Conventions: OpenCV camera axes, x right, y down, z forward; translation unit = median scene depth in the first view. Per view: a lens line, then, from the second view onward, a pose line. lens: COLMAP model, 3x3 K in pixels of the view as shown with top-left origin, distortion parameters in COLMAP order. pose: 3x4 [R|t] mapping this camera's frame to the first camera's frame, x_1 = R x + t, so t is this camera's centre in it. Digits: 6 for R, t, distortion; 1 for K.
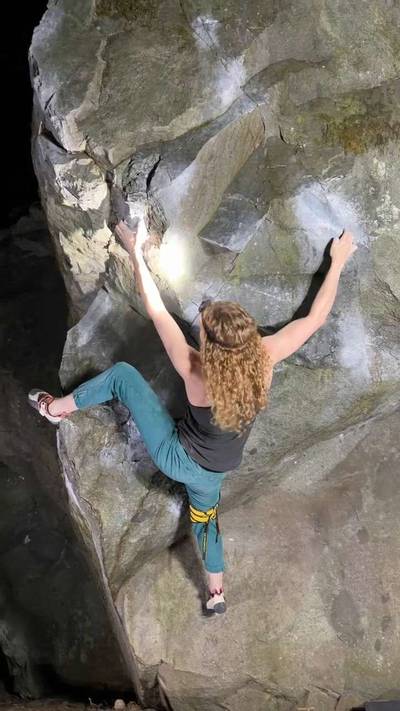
lens RADIAL K [[602.3, 0, 200.0], [0, 602.3, 355.5], [0, 0, 1]] dist [0.160349, -0.320182]
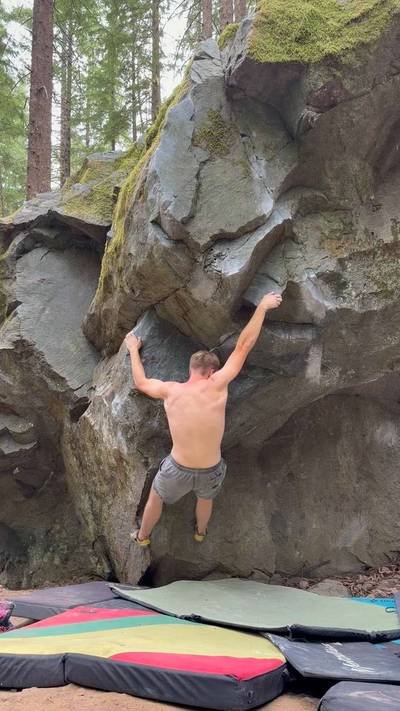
lens RADIAL K [[602.3, 0, 200.0], [0, 602.3, 355.5], [0, 0, 1]] dist [0.160349, -0.320182]
pose [[0.967587, 0.075380, 0.241025, -0.437139], [-0.100800, 0.990368, 0.094924, -0.165731], [-0.231548, -0.116142, 0.965866, -0.492065]]
